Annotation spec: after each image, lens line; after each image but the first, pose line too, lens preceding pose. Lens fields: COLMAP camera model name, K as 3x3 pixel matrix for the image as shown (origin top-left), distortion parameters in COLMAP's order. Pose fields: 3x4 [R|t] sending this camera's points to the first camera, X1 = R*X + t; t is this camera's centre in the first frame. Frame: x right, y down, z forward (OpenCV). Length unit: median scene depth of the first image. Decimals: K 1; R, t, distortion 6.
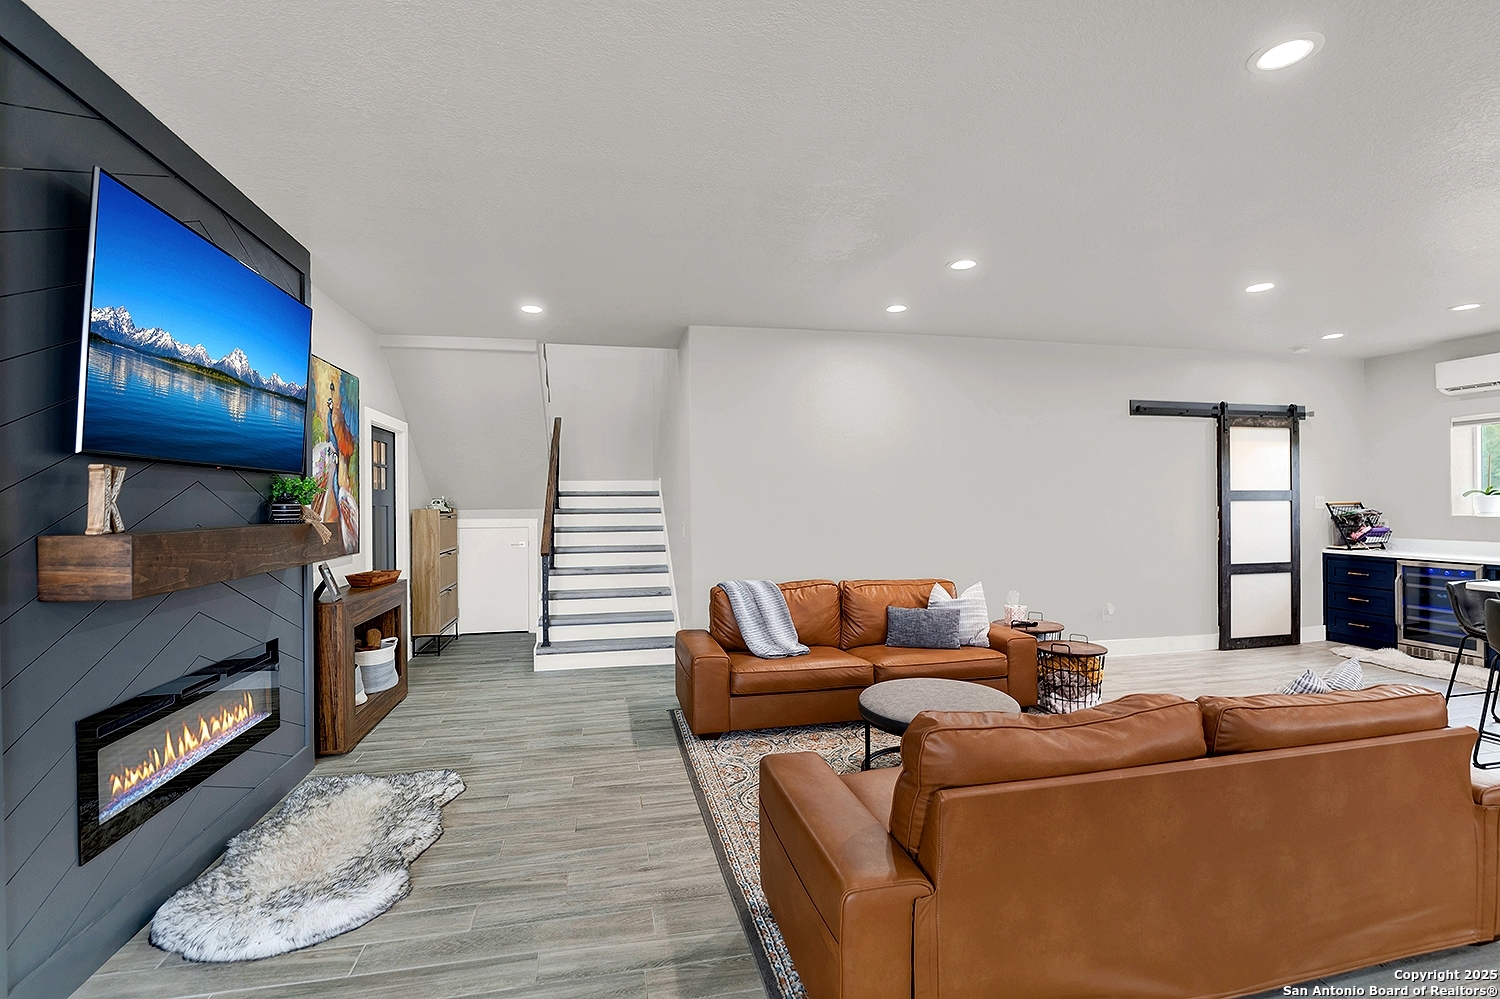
lens RADIAL K [[665.4, 0, 750.6], [0, 665.4, 508.9], [0, 0, 1]] dist [-0.013758, -0.000603]
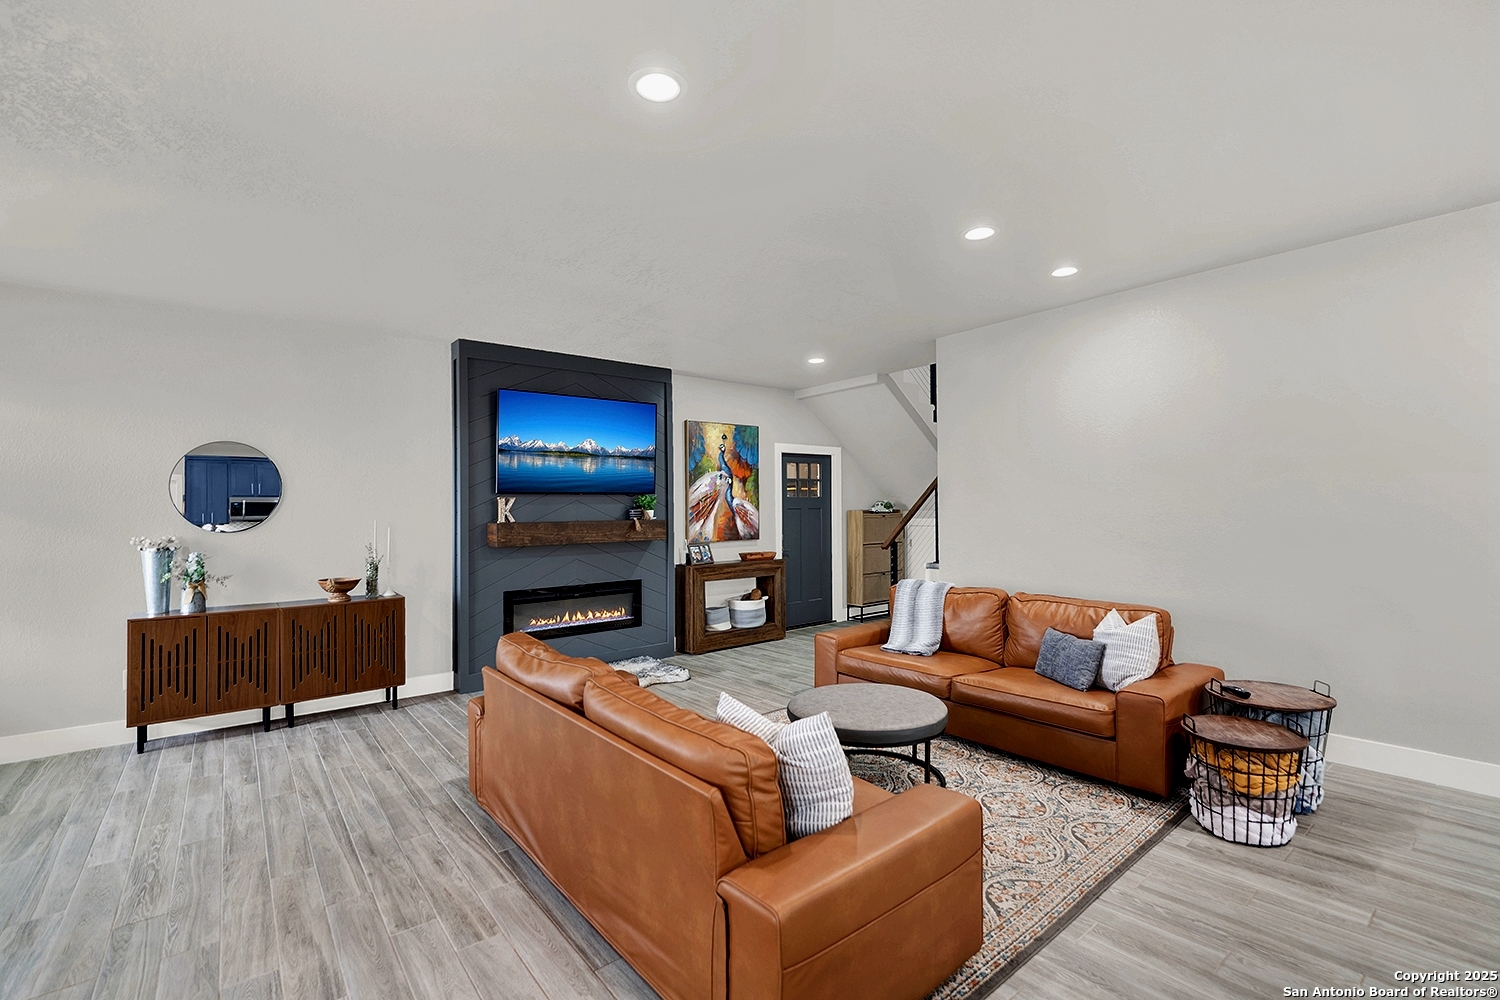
lens RADIAL K [[665.4, 0, 757.1], [0, 665.4, 496.8], [0, 0, 1]] dist [-0.013758, -0.000603]
pose [[0.455218, -0.015760, -0.890240, 1.113343], [0.005672, 0.999874, -0.014800, -0.014064], [0.890362, 0.001687, 0.455251, 0.392533]]
